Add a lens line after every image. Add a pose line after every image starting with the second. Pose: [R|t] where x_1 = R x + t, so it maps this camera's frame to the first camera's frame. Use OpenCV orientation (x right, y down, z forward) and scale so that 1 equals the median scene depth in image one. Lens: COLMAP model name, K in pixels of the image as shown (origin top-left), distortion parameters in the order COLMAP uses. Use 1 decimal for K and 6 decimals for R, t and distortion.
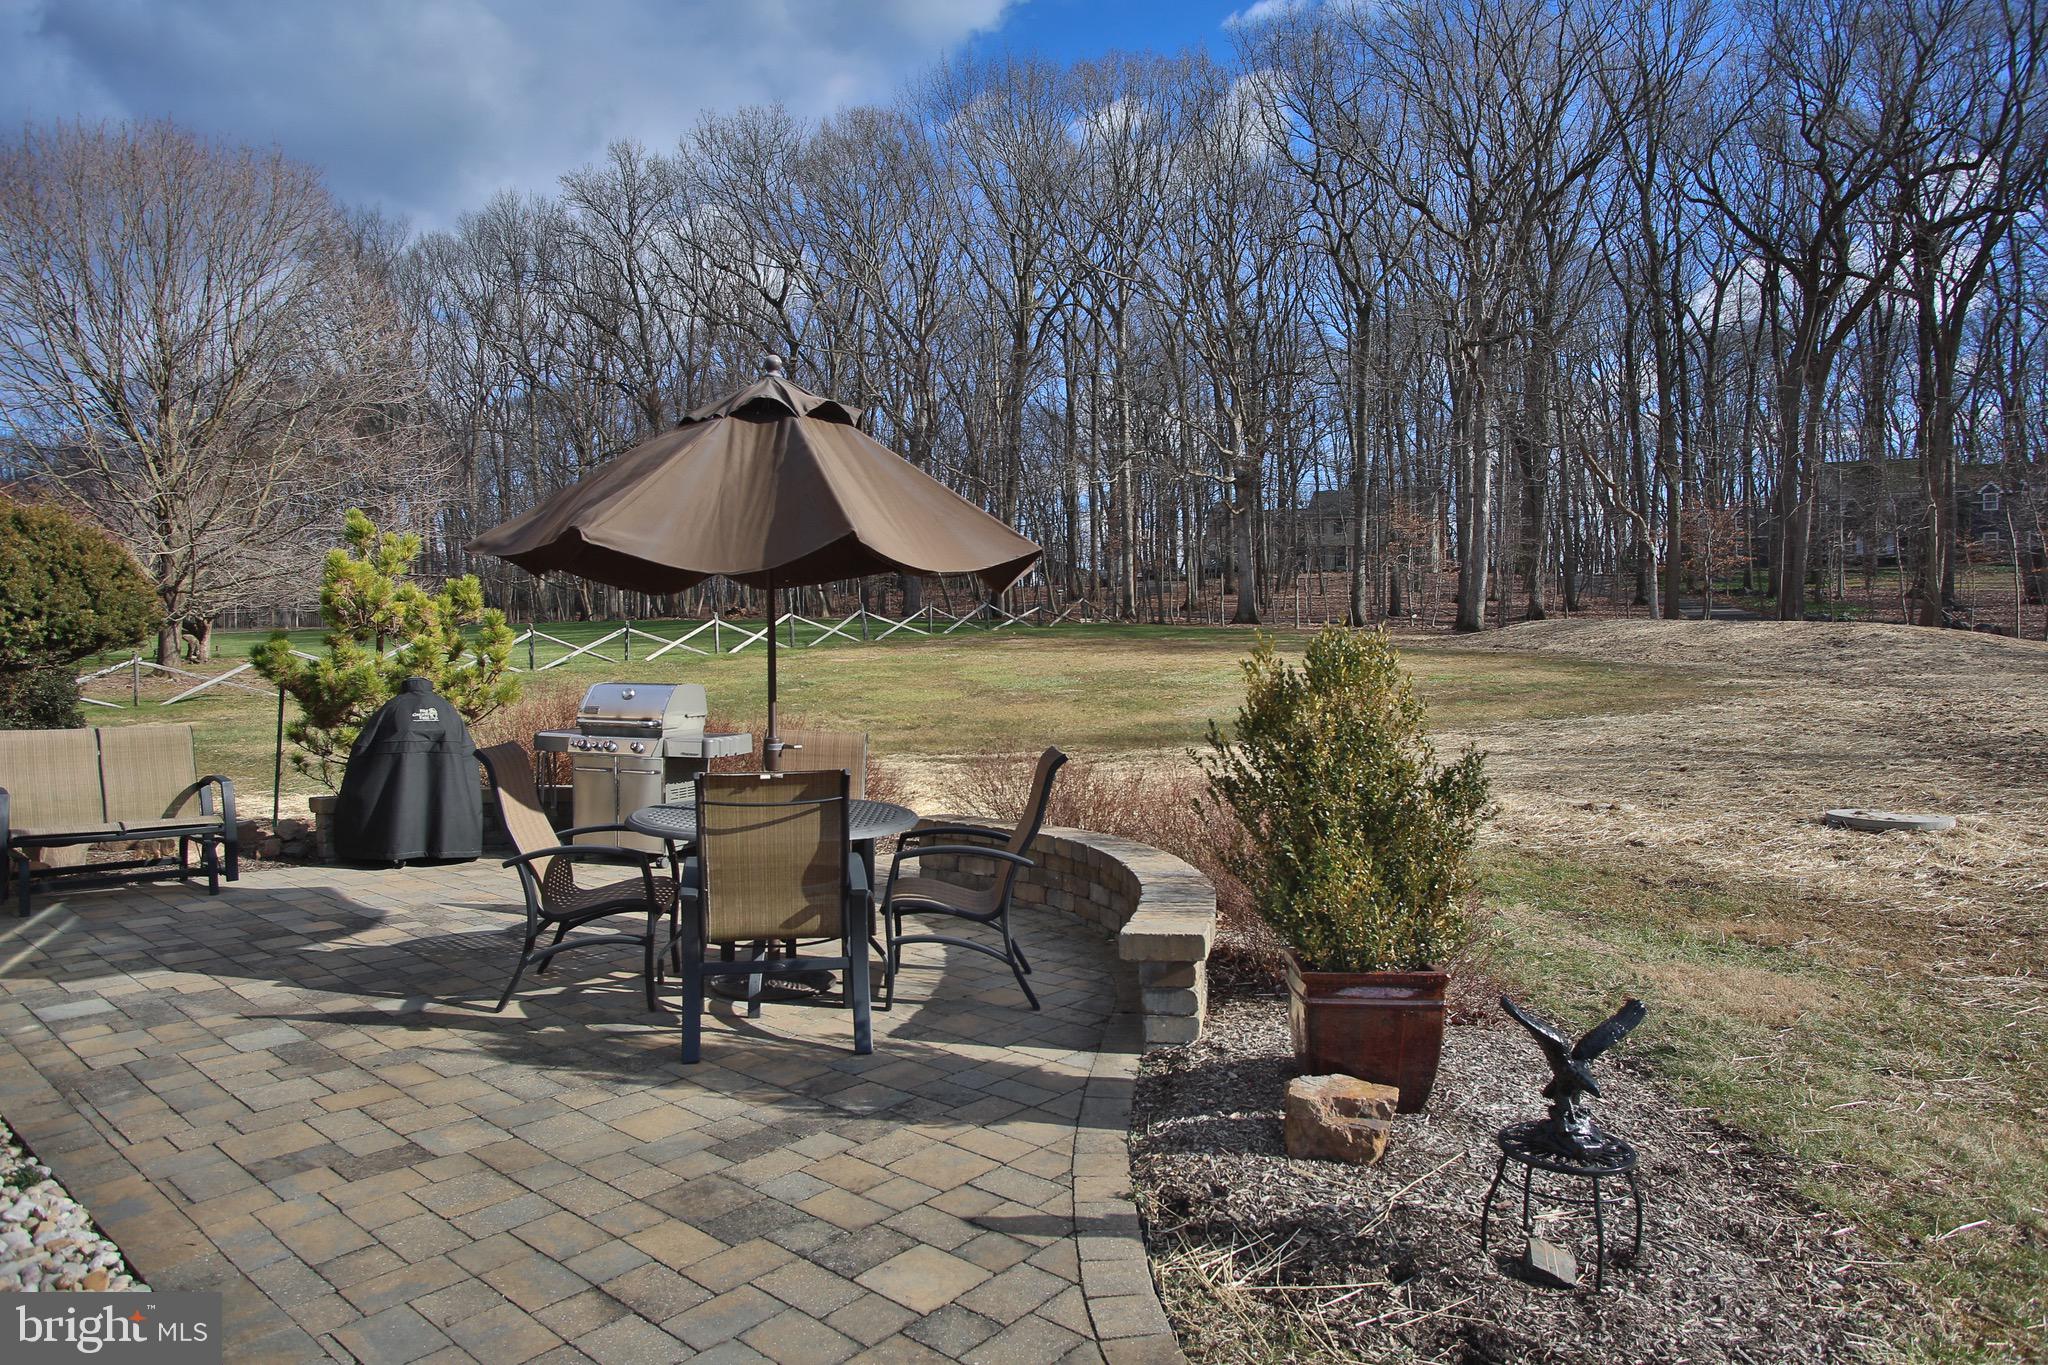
lens RADIAL K [[1156.8, 0, 1035.9], [0, 1156.8, 674.2], [0, 0, 1]] dist [-0.114997, 0.064556]
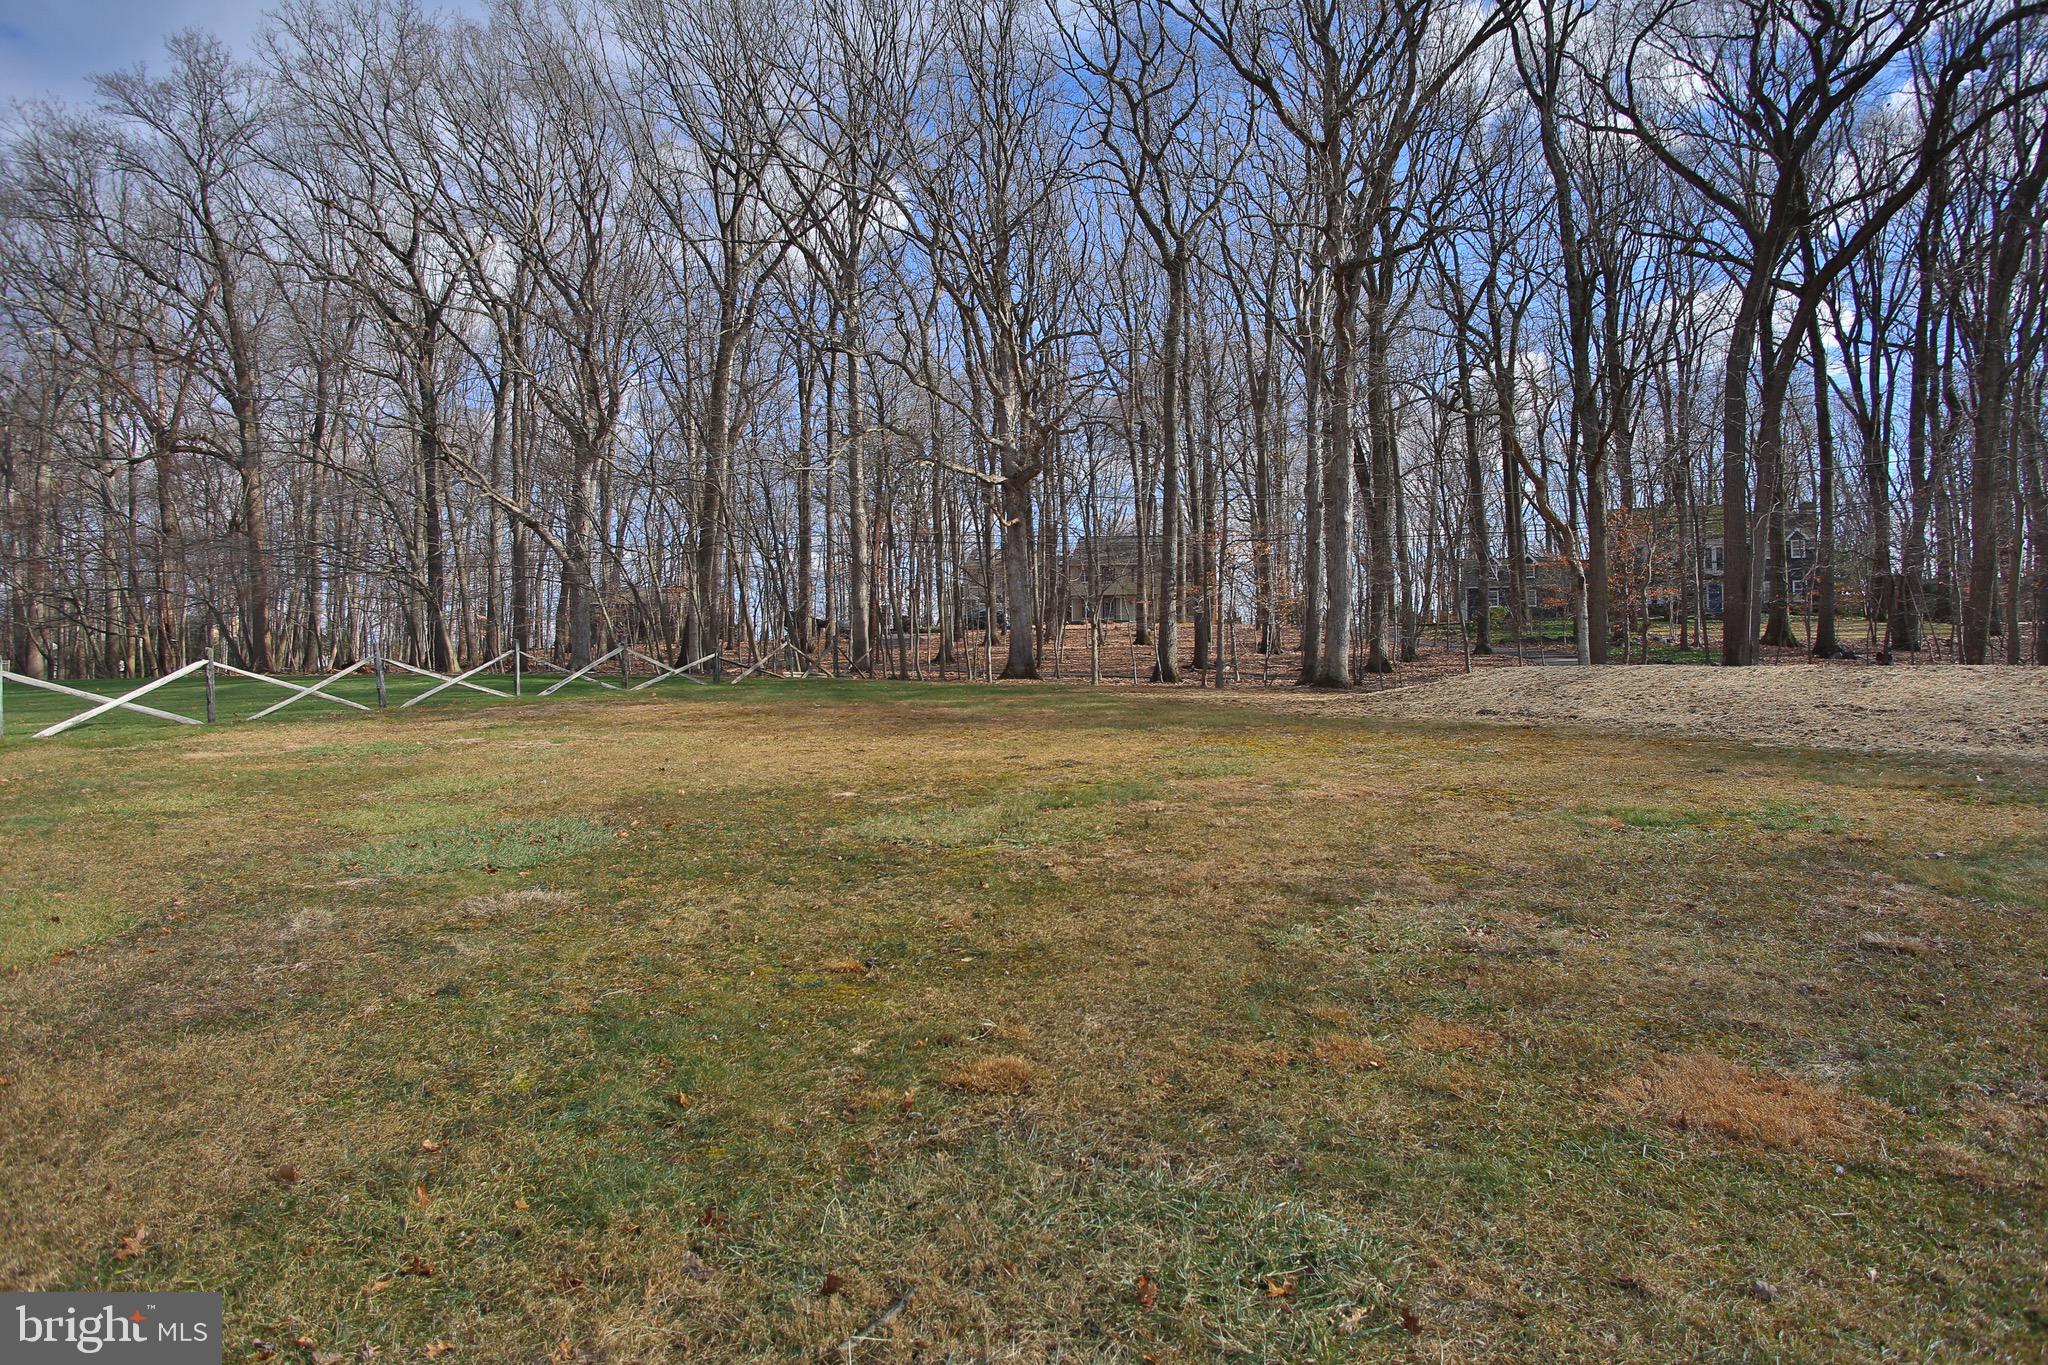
lens RADIAL K [[1156.8, 0, 1035.9], [0, 1156.8, 674.2], [0, 0, 1]] dist [-0.114997, 0.064556]
pose [[0.977797, -0.001964, 0.209546, 0.041182], [0.011973, 0.998846, -0.046505, -0.013369], [-0.209213, 0.047981, 0.976692, 0.297606]]
